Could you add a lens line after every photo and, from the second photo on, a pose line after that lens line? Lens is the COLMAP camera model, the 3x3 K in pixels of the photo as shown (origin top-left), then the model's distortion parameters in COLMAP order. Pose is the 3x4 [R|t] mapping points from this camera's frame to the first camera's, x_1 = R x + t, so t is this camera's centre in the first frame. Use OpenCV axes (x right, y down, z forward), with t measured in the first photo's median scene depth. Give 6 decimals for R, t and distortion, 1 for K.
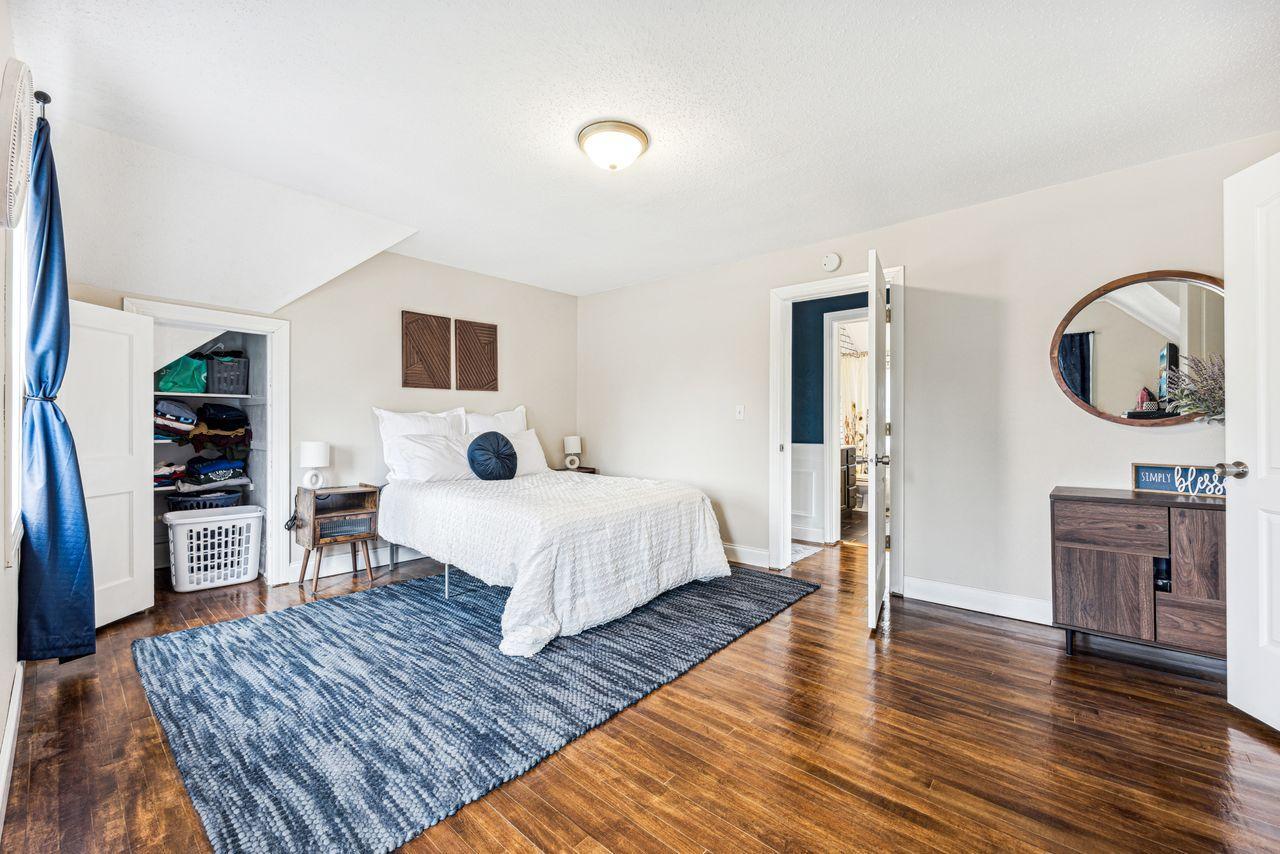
lens RADIAL K [[518.0, 0, 640.8], [0, 518.0, 420.2], [0, 0, 1]] dist [-0.001441, -0.000155]
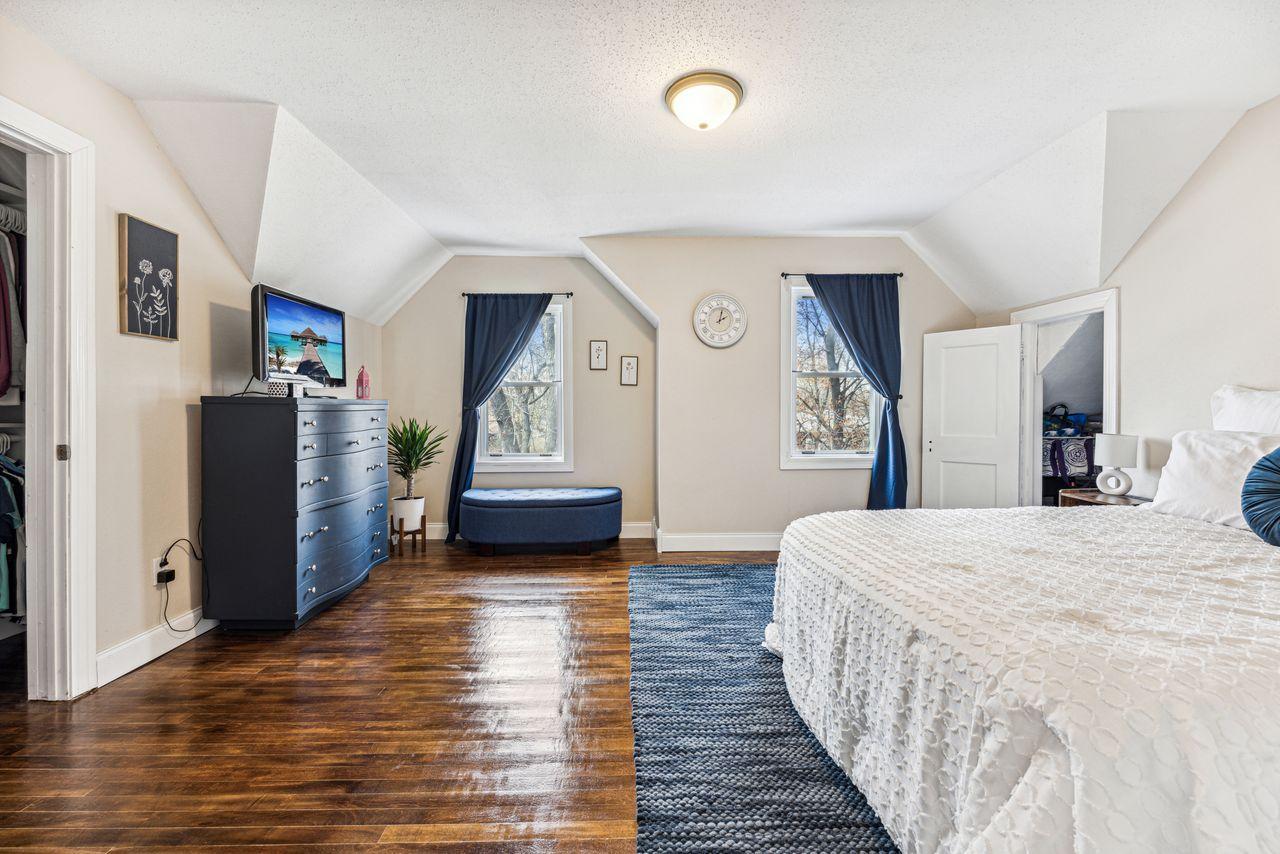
lens RADIAL K [[518.0, 0, 638.0], [0, 518.0, 419.1], [0, 0, 1]] dist [-0.001441, -0.000155]
pose [[-0.750265, 0.003593, -0.661128, 0.663739], [-0.002890, 0.999958, 0.008714, 0.014442], [0.661131, 0.008448, -0.750223, 1.689746]]
